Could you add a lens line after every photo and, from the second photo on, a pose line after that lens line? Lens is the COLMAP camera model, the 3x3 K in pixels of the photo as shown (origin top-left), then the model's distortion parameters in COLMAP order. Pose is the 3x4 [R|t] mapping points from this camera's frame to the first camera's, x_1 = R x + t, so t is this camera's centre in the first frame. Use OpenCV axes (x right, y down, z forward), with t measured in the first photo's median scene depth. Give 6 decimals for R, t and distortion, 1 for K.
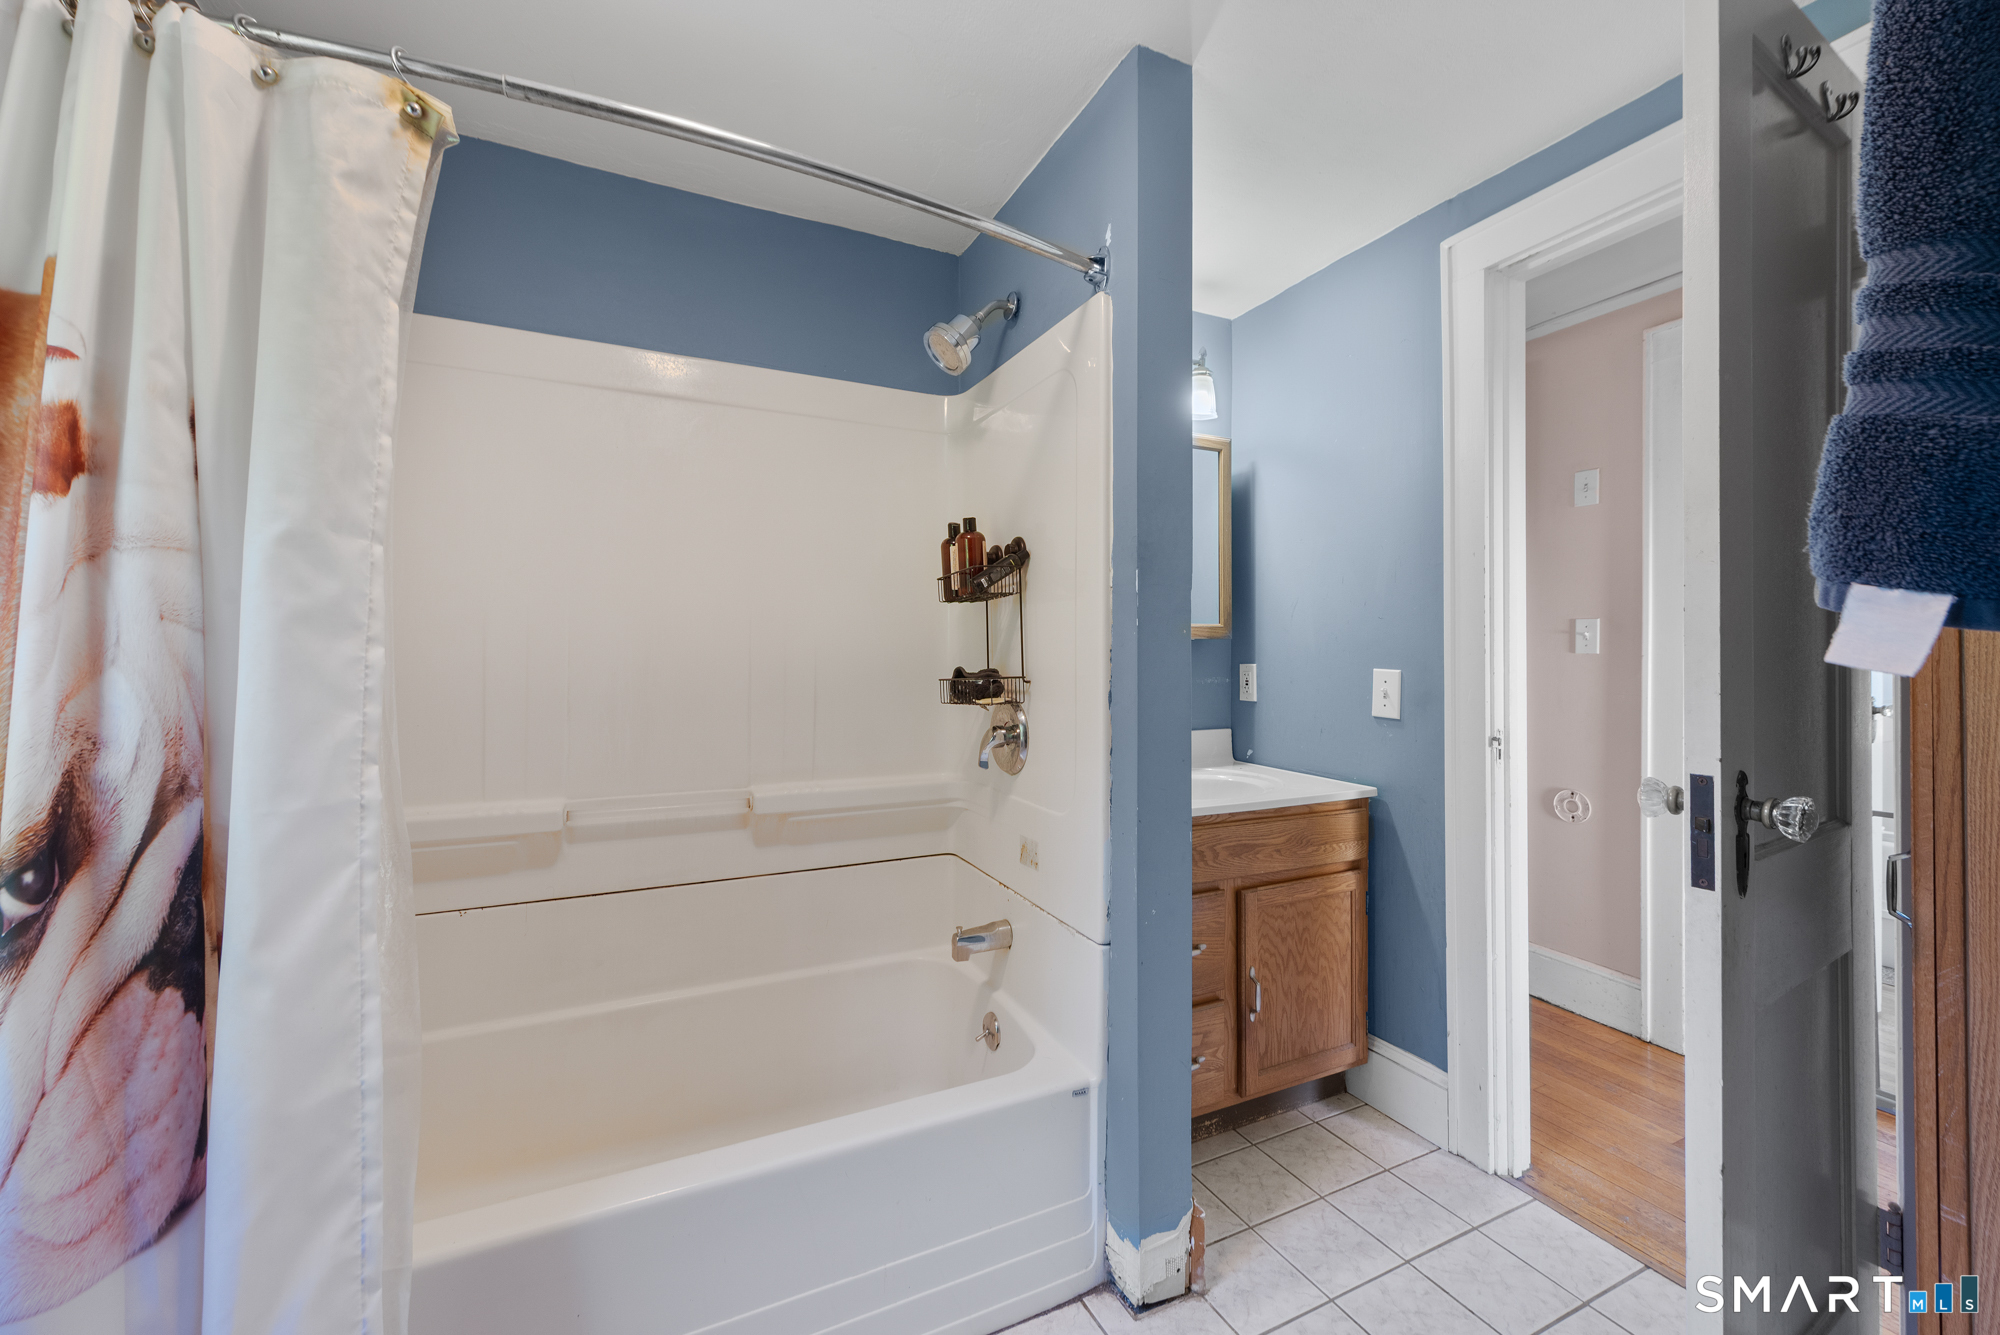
lens RADIAL K [[788.8, 0, 1006.7], [0, 788.8, 645.5], [0, 0, 1]] dist [0.021018, -0.006595]
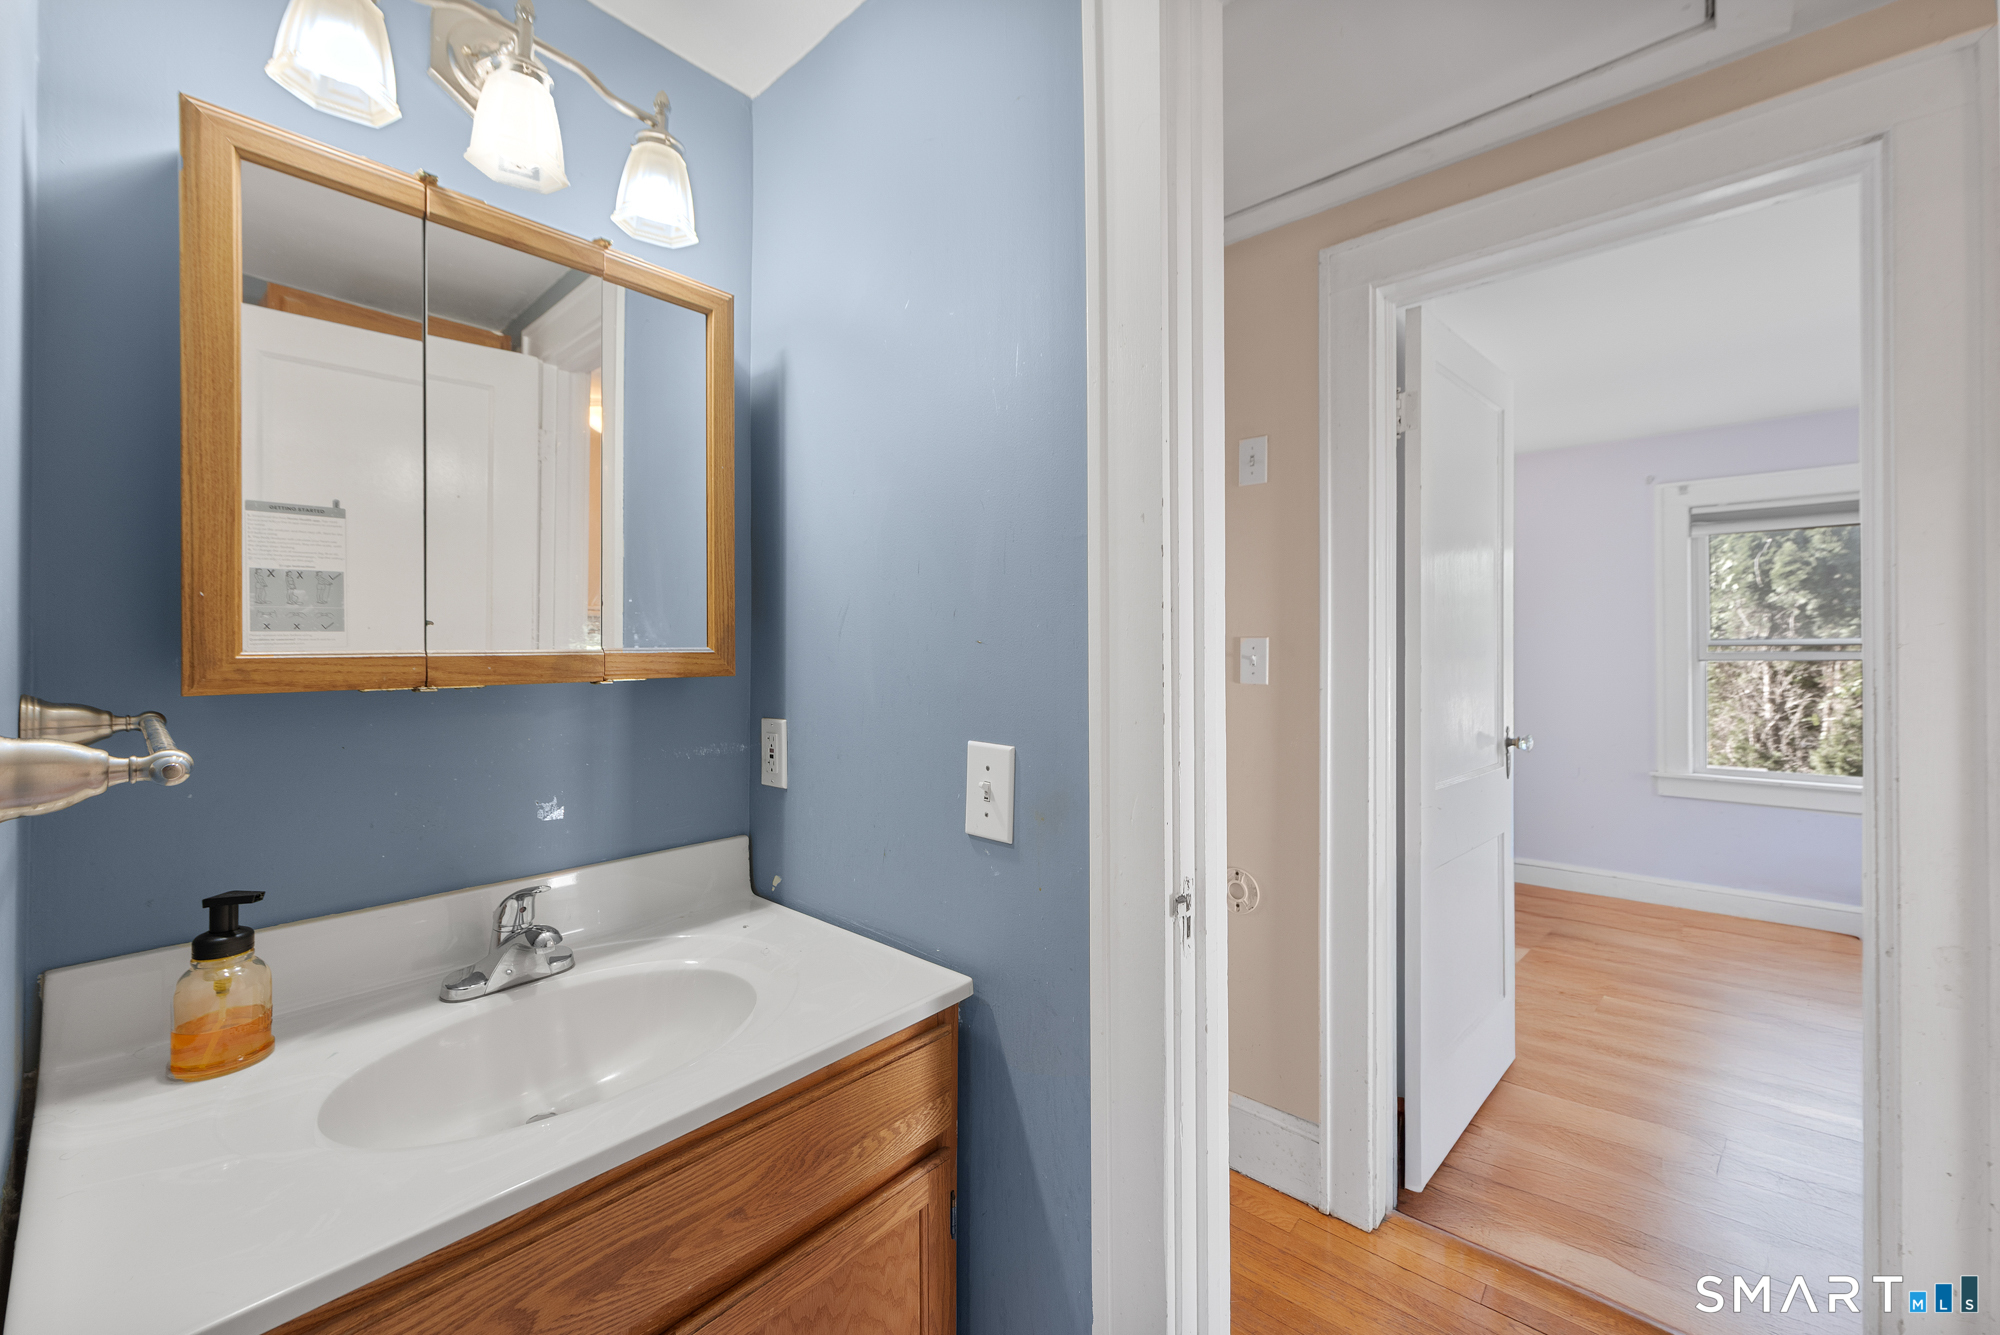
lens RADIAL K [[788.8, 0, 1006.7], [0, 788.8, 645.5], [0, 0, 1]] dist [0.021018, -0.006595]
pose [[0.918466, -0.000170, 0.395500, 0.290147], [0.000809, 0.999999, -0.001449, -0.032391], [-0.395499, 0.001651, 0.918465, 0.532204]]
